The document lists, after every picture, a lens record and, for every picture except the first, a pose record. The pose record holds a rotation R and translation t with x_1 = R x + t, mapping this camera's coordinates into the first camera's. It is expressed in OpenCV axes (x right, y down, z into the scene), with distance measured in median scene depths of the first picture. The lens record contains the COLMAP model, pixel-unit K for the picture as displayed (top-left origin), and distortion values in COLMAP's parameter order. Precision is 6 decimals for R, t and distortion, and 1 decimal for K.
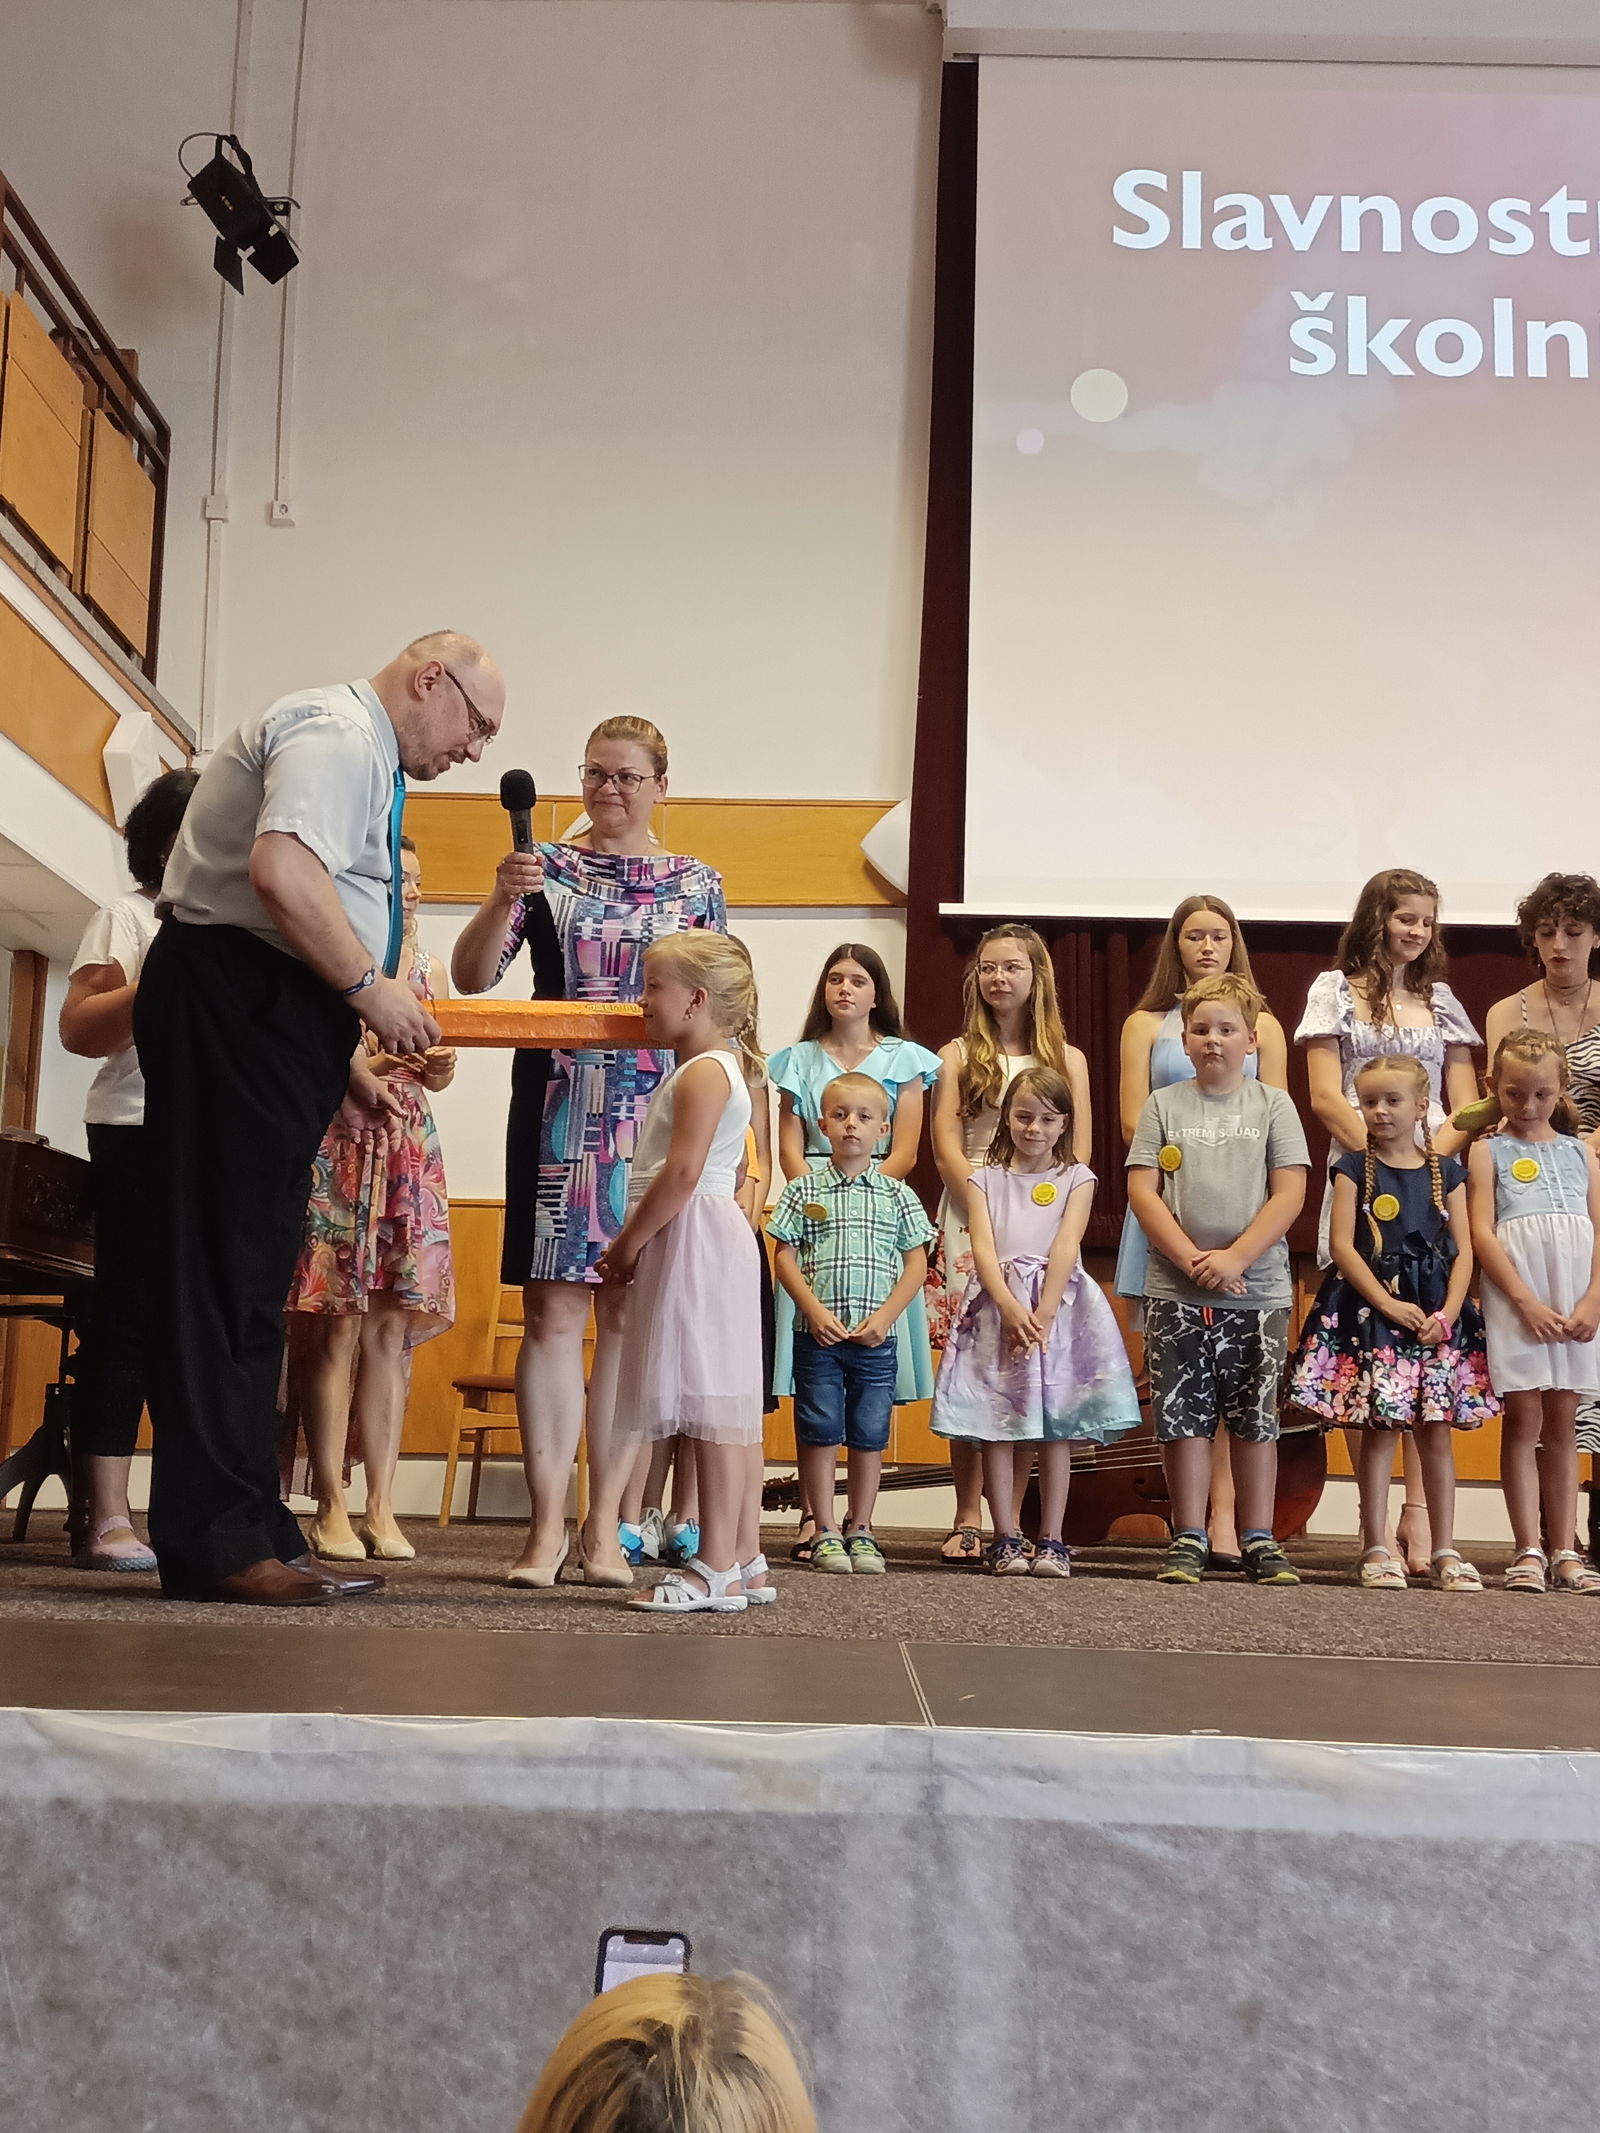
lens RADIAL K [[2195.3, 0, 786.9], [0, 2195.3, 1068.0], [0, 0, 1]] dist [0.095911, -0.167225]
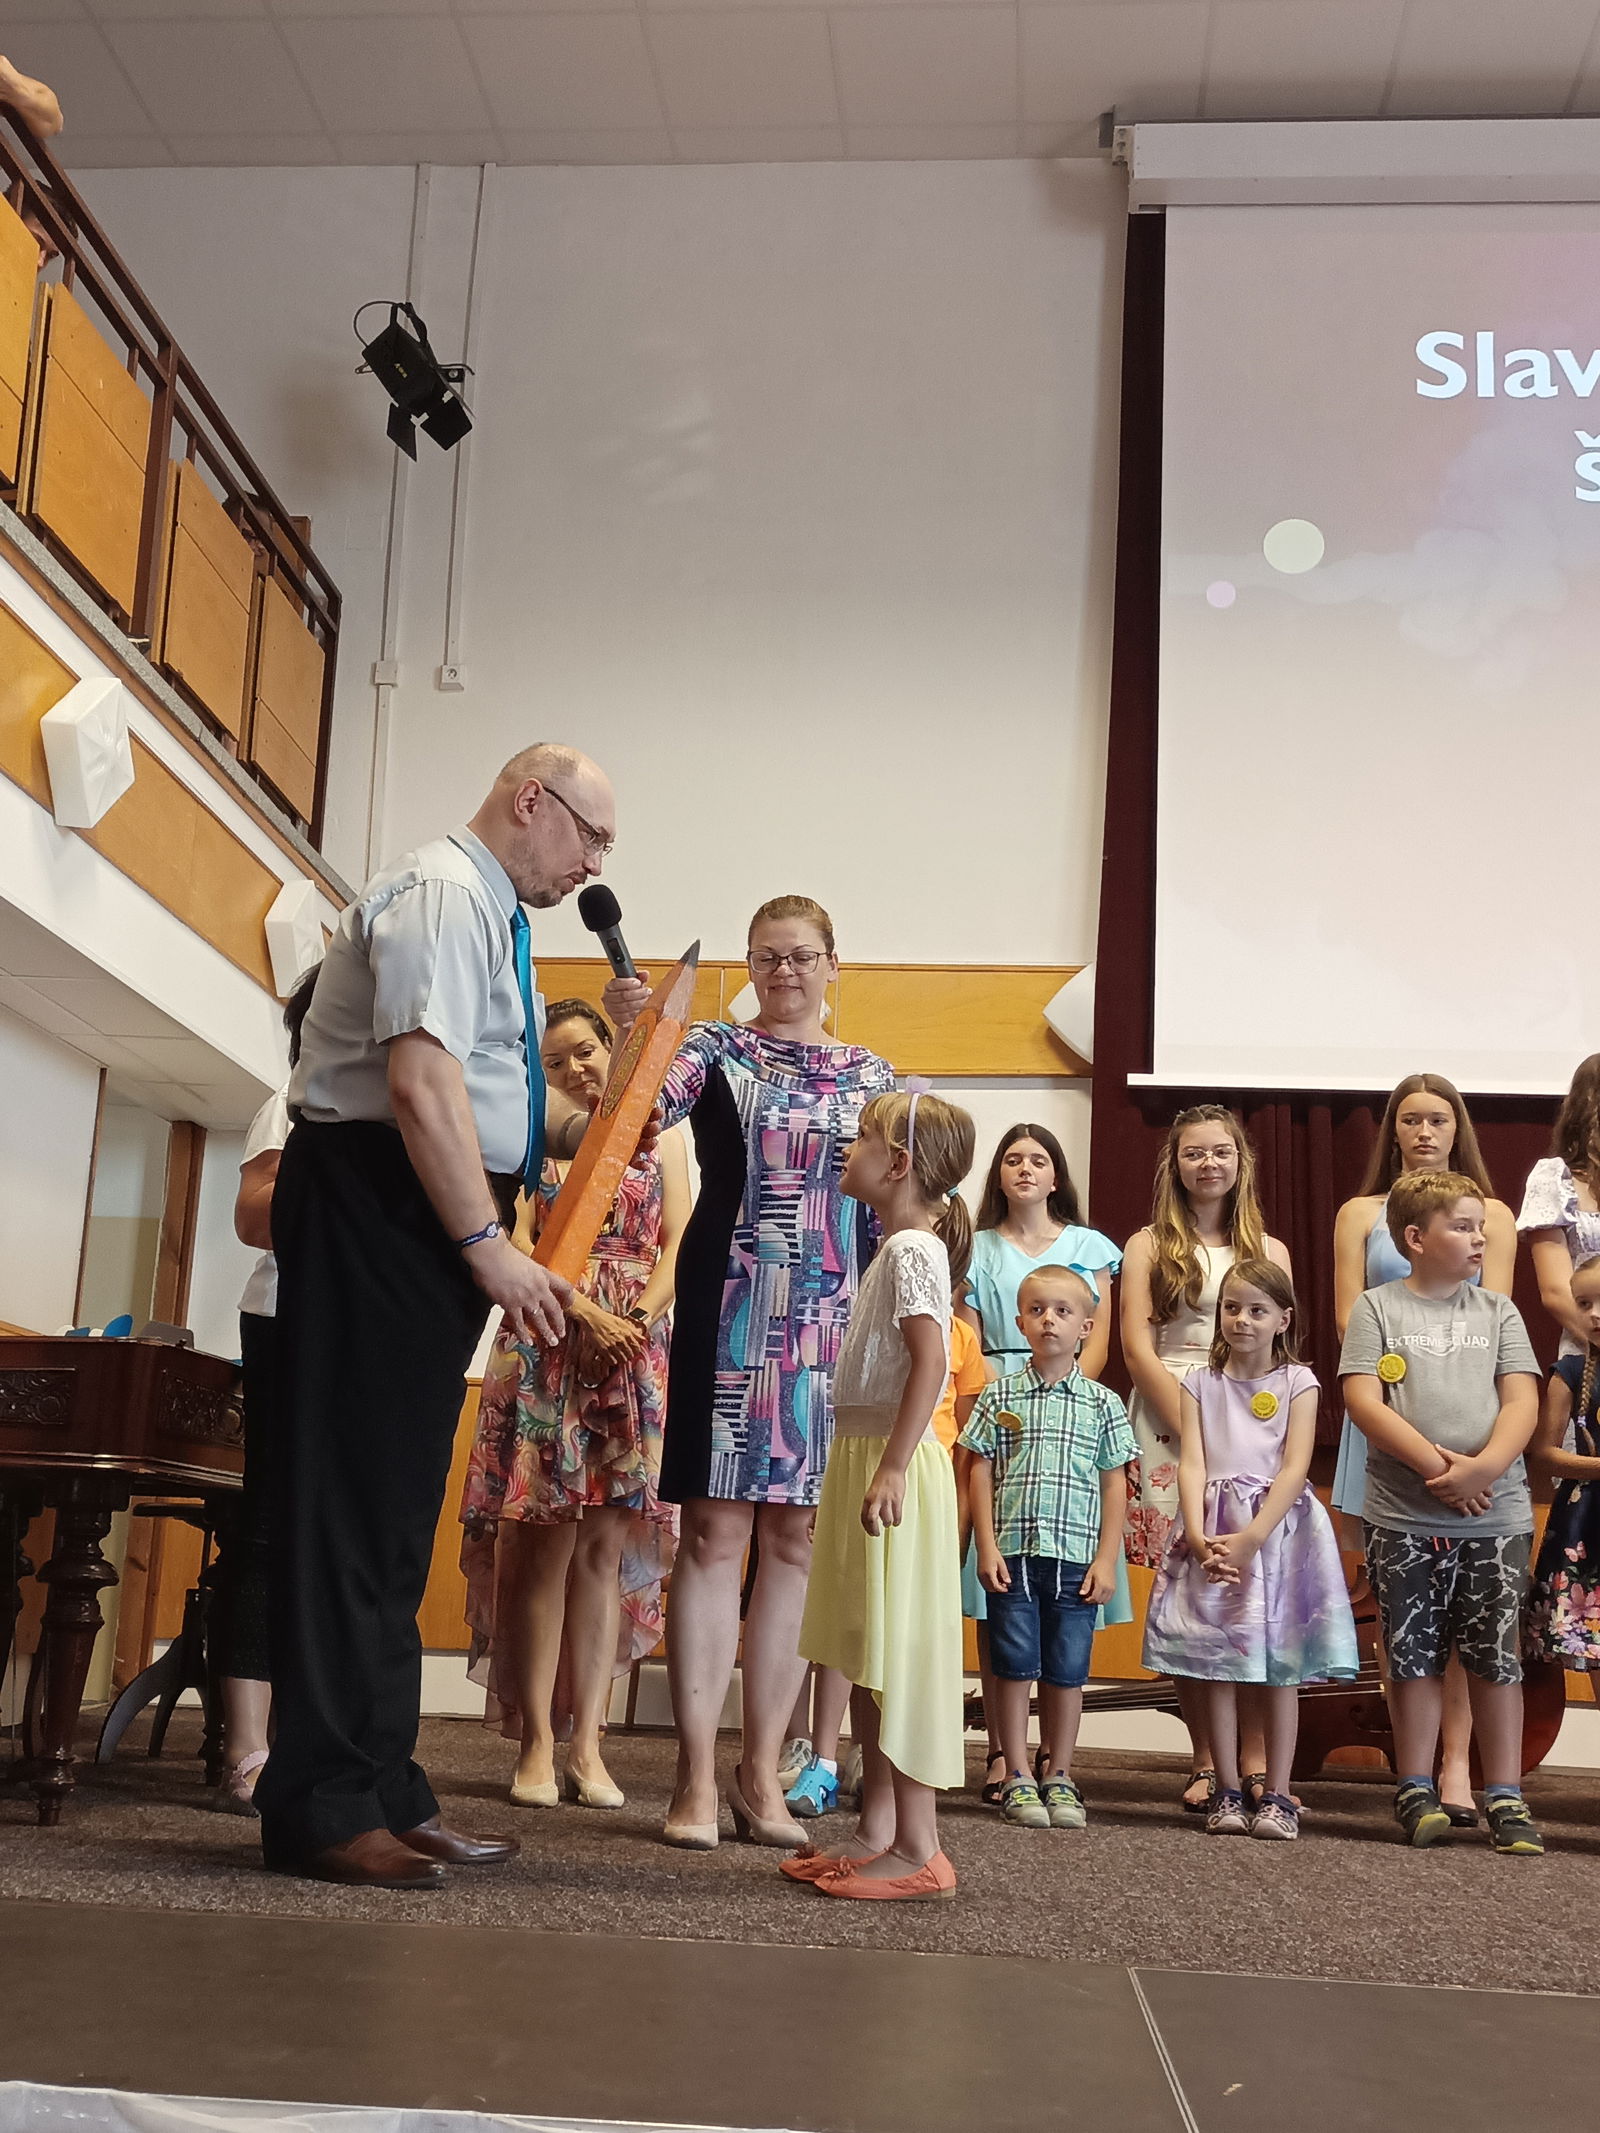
lens RADIAL K [[2209.6, 0, 795.9], [0, 2209.6, 1076.7], [0, 0, 1]] dist [0.104471, -0.223379]
pose [[0.997657, 0.001588, -0.068392, -0.027779], [-0.005989, 0.997919, -0.064194, -0.042235], [0.068147, 0.064453, 0.995591, 0.151024]]
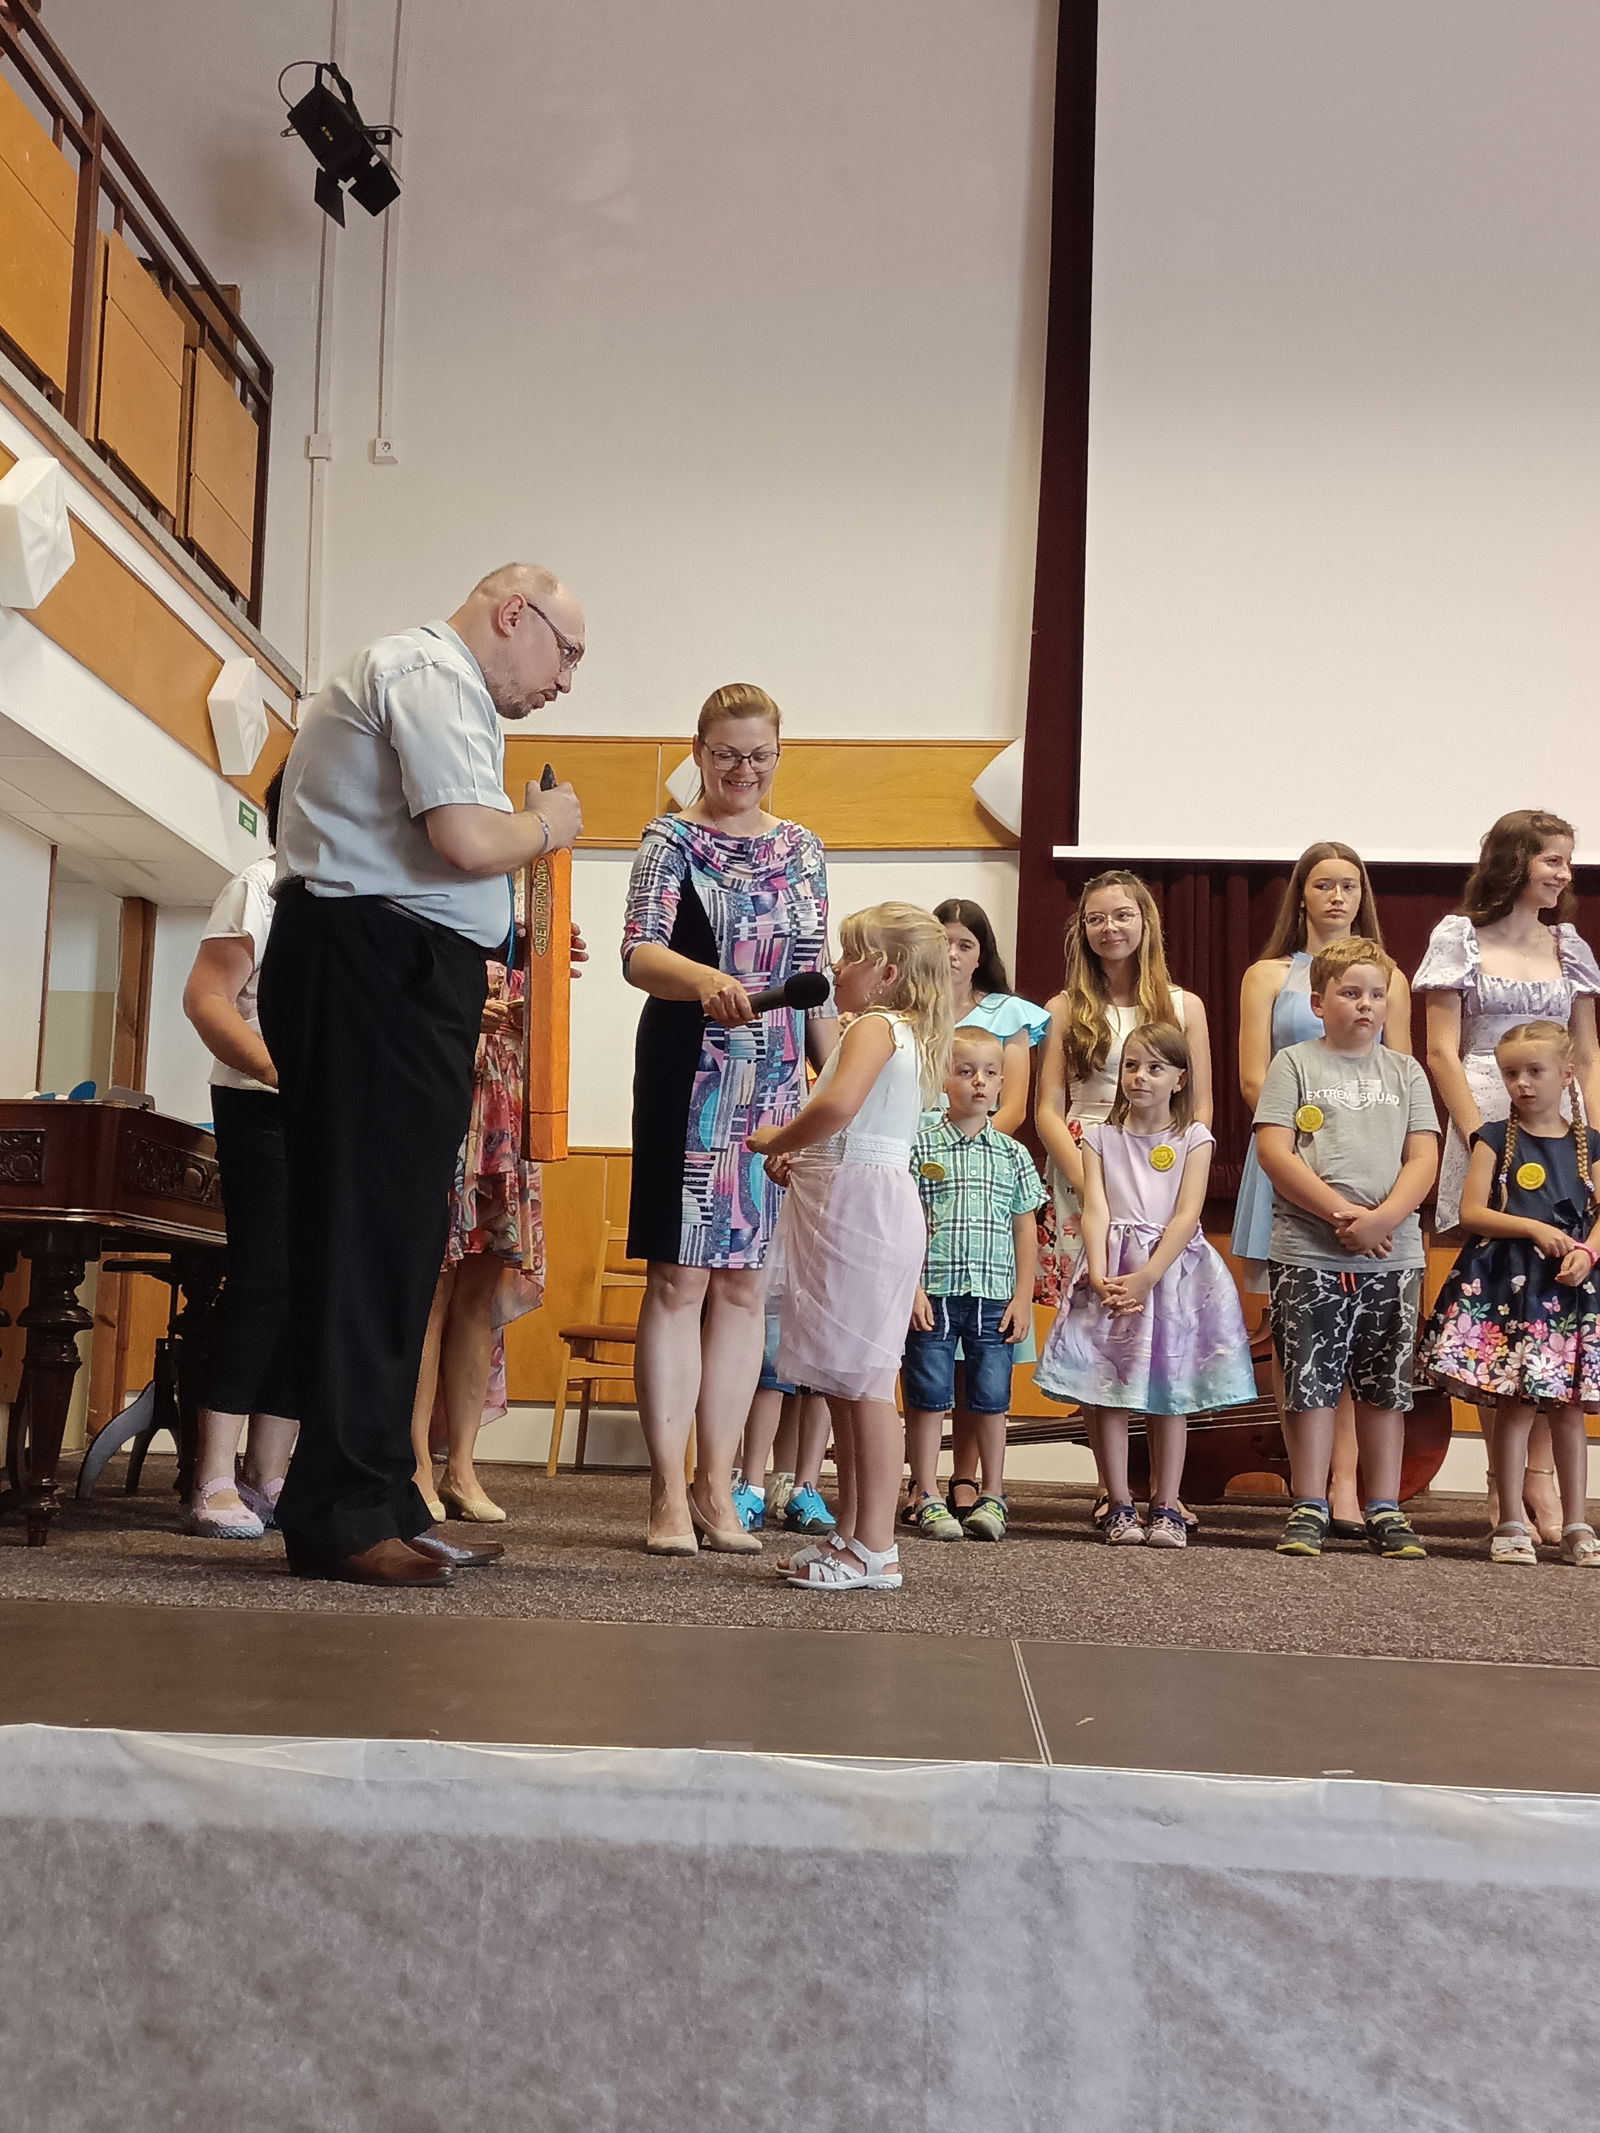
lens RADIAL K [[2197.9, 0, 790.7], [0, 2197.9, 1066.6], [0, 0, 1]] dist [0.109132, -0.220021]
pose [[0.998852, 0.000273, -0.047901, 0.000201], [0.001339, 0.999434, 0.033617, -0.035978], [0.047883, -0.033643, 0.998286, 0.048023]]
